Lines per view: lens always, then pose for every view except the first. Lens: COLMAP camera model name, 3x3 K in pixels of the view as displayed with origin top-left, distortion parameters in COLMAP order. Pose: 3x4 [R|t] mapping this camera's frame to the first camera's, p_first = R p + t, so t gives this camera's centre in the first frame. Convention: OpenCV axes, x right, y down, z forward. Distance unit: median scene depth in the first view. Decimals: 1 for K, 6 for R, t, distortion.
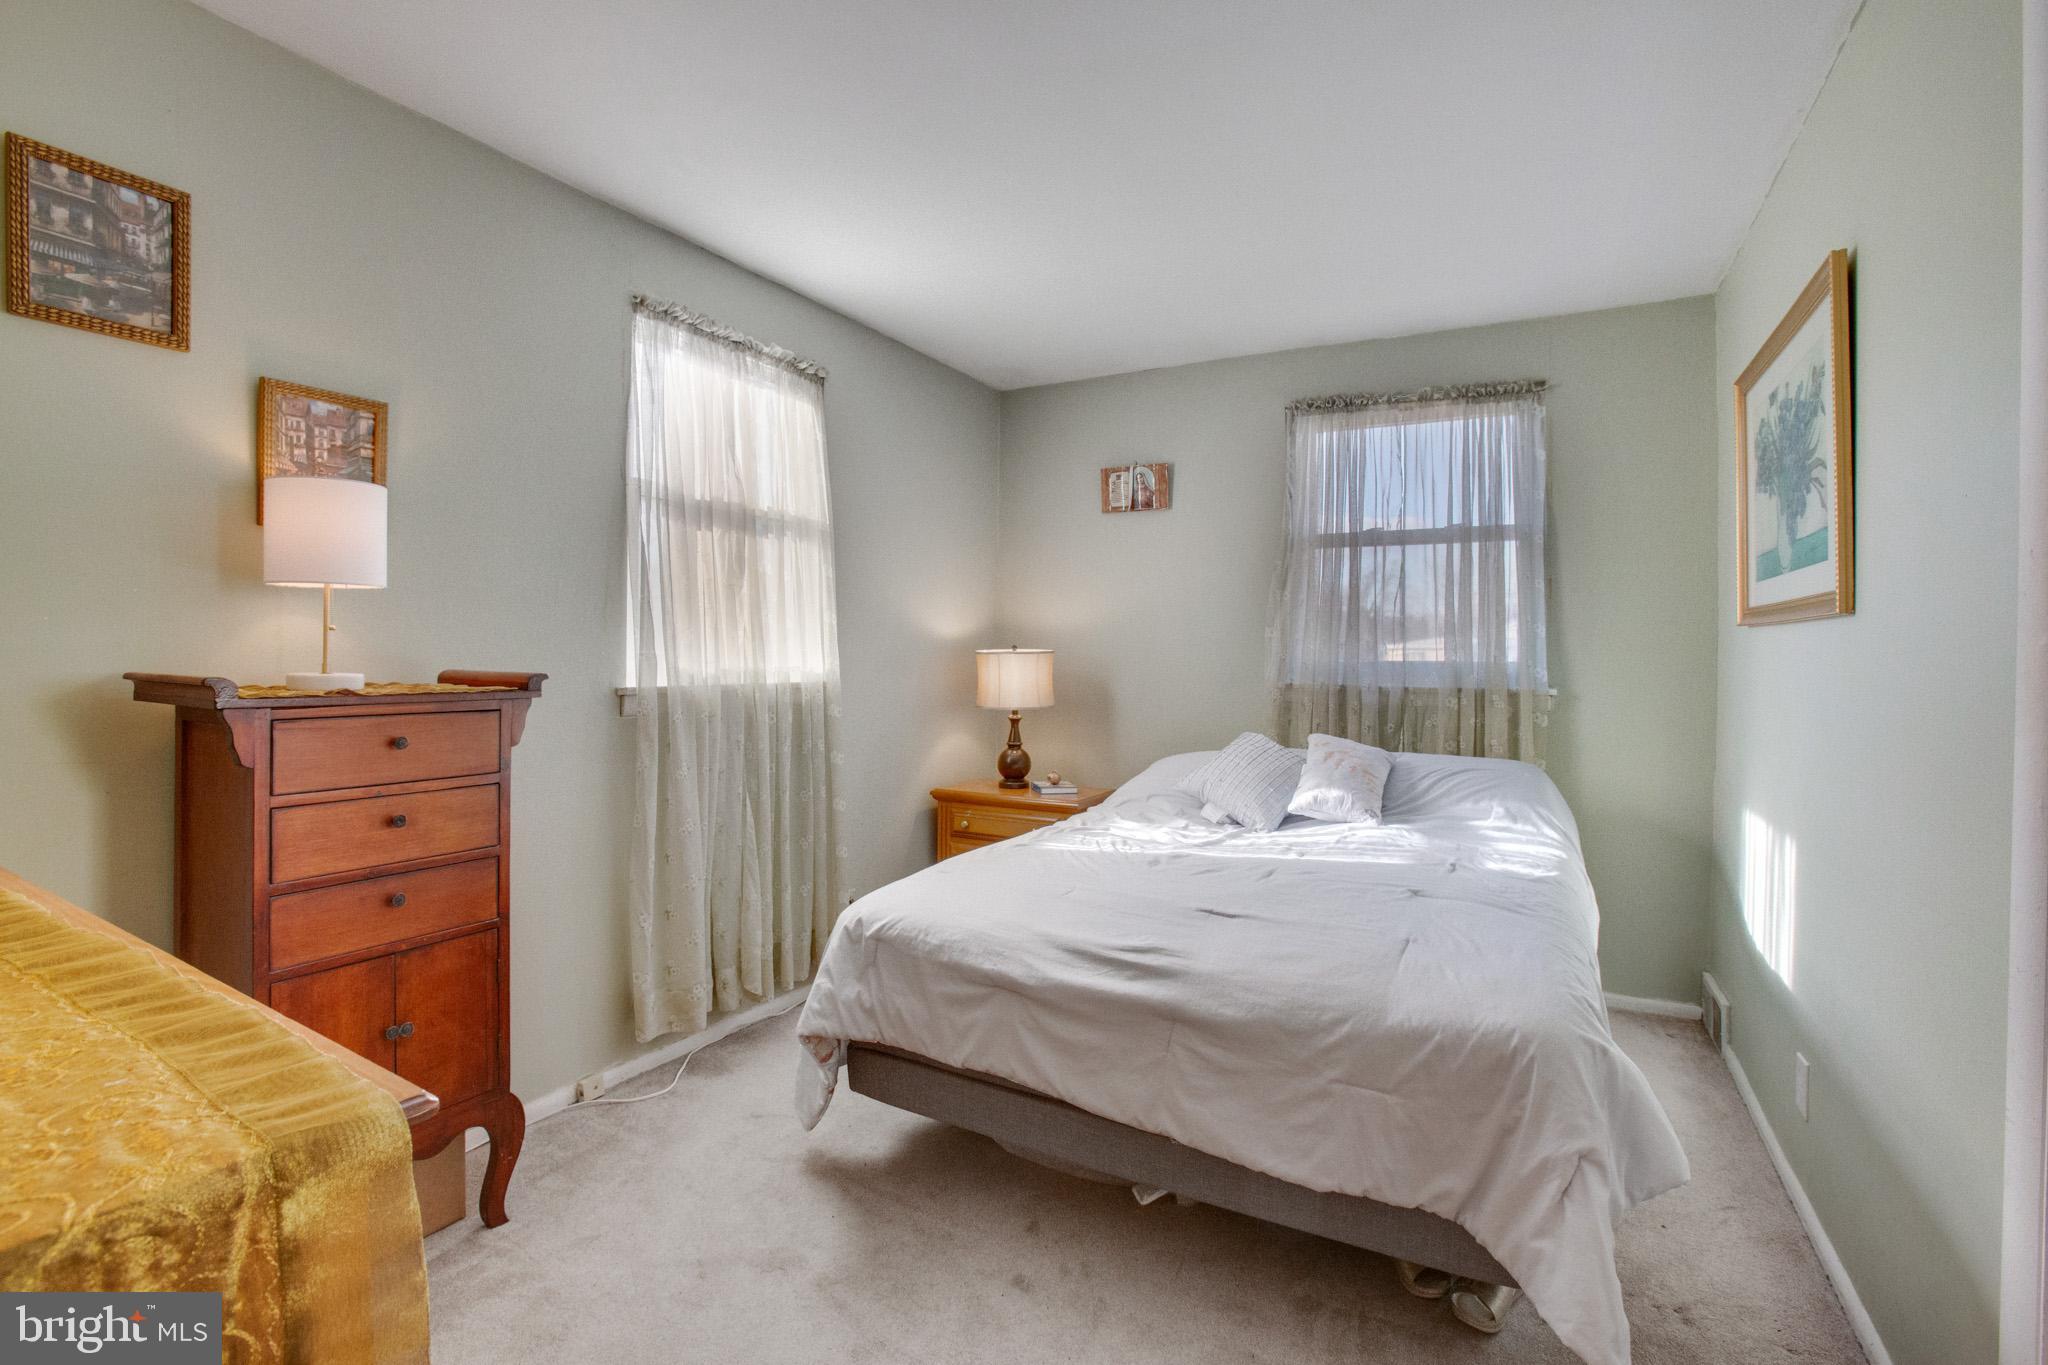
lens RADIAL K [[953.2, 0, 1024.0], [0, 953.2, 682.5], [0, 0, 1]] dist [-0.085398, 0.022728]
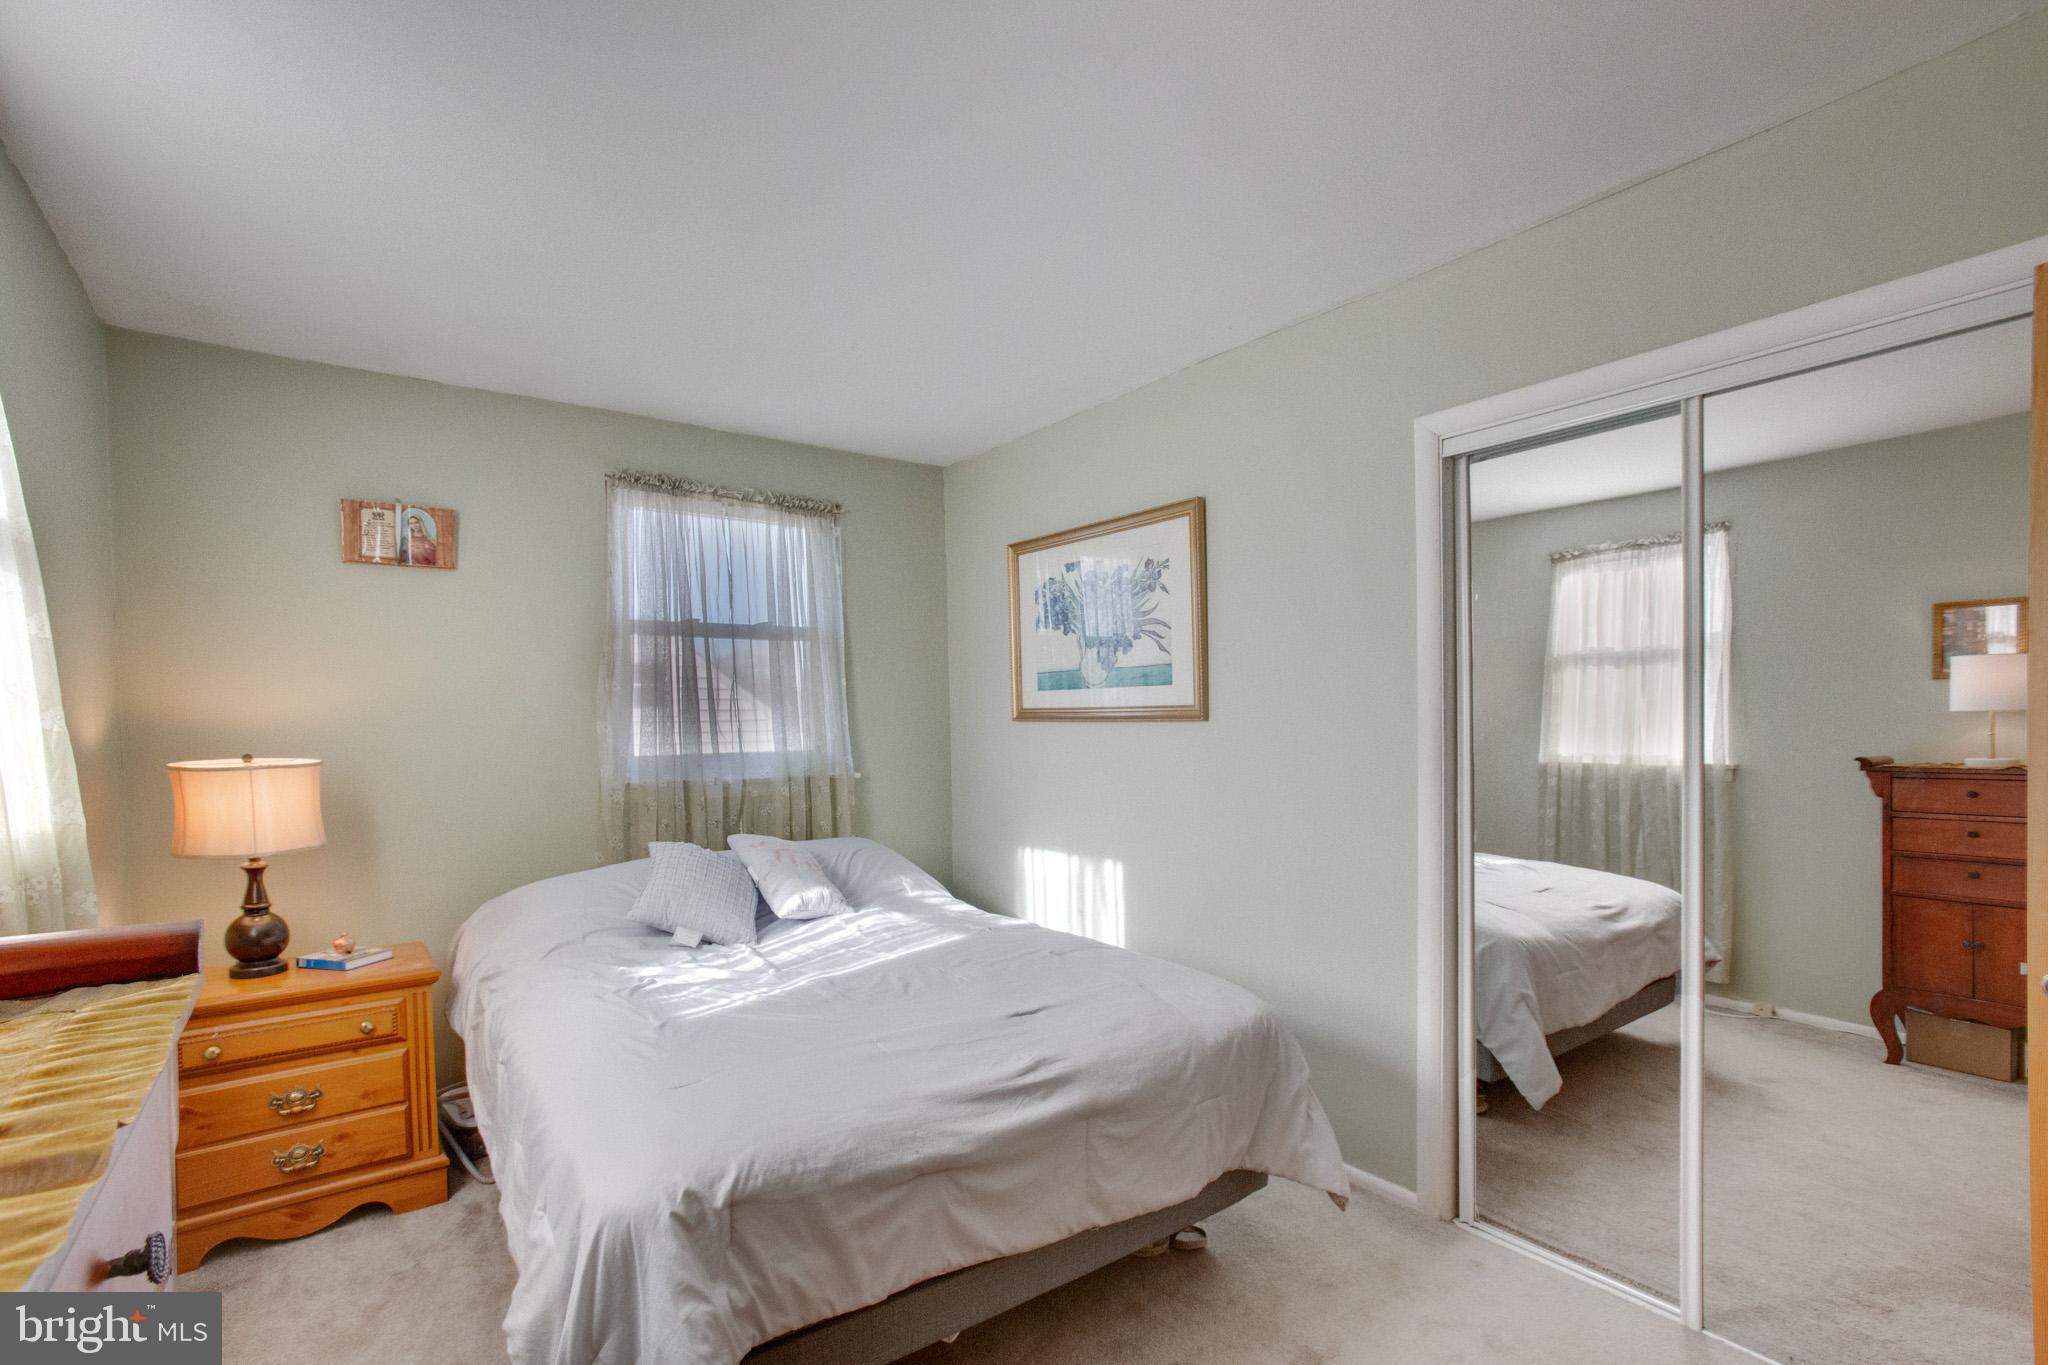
lens RADIAL K [[925.2, 0, 1026.6], [0, 925.2, 760.8], [0, 0, 1]] dist [-0.041233, 0.000170]
pose [[0.413459, -0.050406, 0.909126, -0.384259], [0.041073, 0.998483, 0.036680, -0.039478], [-0.909596, 0.022175, 0.414902, 0.305860]]
